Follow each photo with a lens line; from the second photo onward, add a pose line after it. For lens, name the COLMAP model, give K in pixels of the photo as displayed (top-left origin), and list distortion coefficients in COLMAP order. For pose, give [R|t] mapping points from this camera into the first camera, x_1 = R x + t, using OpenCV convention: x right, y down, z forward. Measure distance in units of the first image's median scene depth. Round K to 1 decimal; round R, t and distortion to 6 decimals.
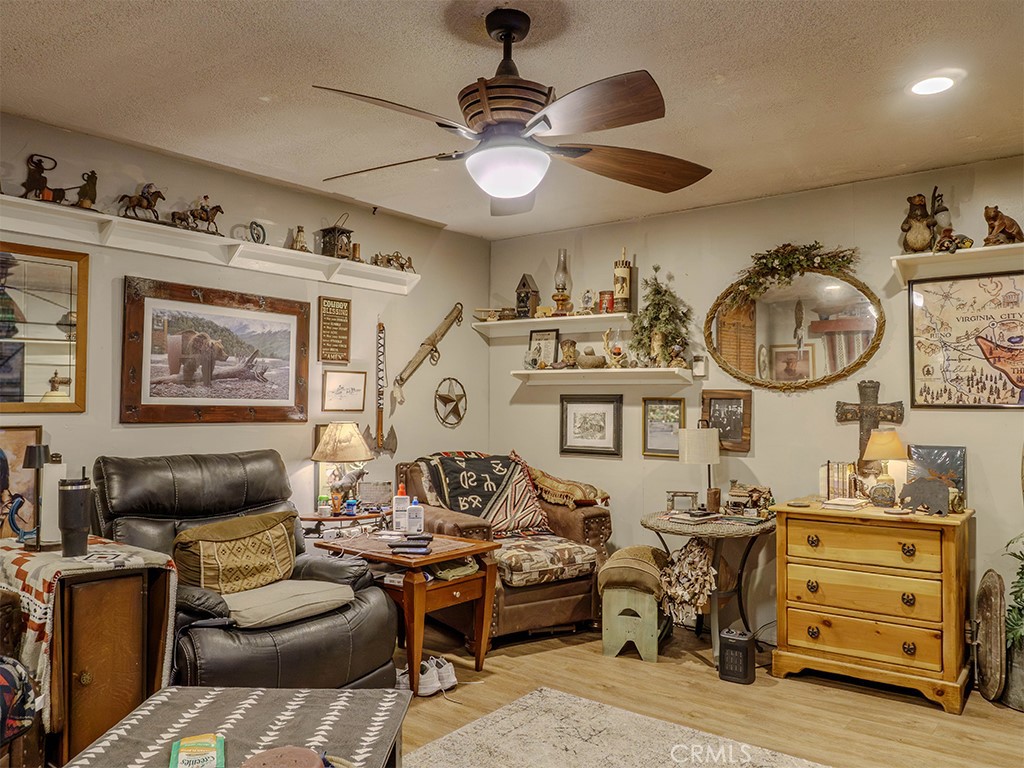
lens RADIAL K [[777.3, 0, 512.0], [0, 777.3, 384.0], [0, 0, 1]] dist [0.099233, -0.151434]
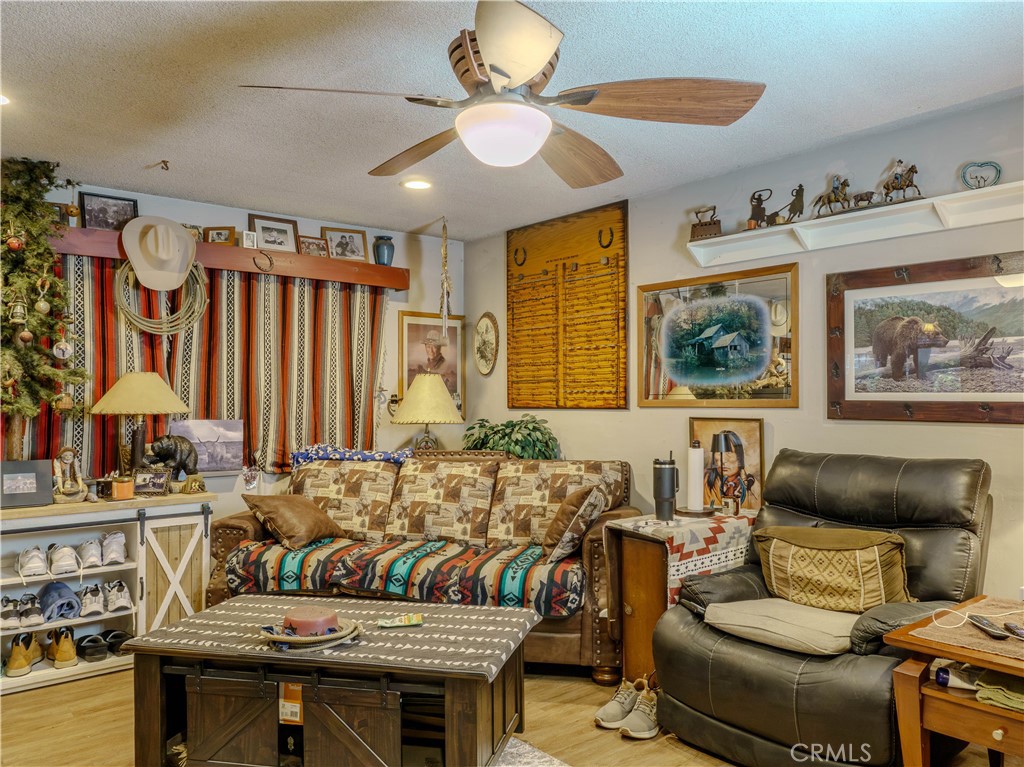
lens RADIAL K [[777.3, 0, 512.0], [0, 777.3, 383.5], [0, 0, 1]] dist [0.099233, -0.151434]
pose [[-0.186650, -0.021234, -0.982197, 0.572400], [0.033037, 0.999065, -0.027877, 0.018430], [0.981871, -0.037652, -0.185774, 0.772116]]
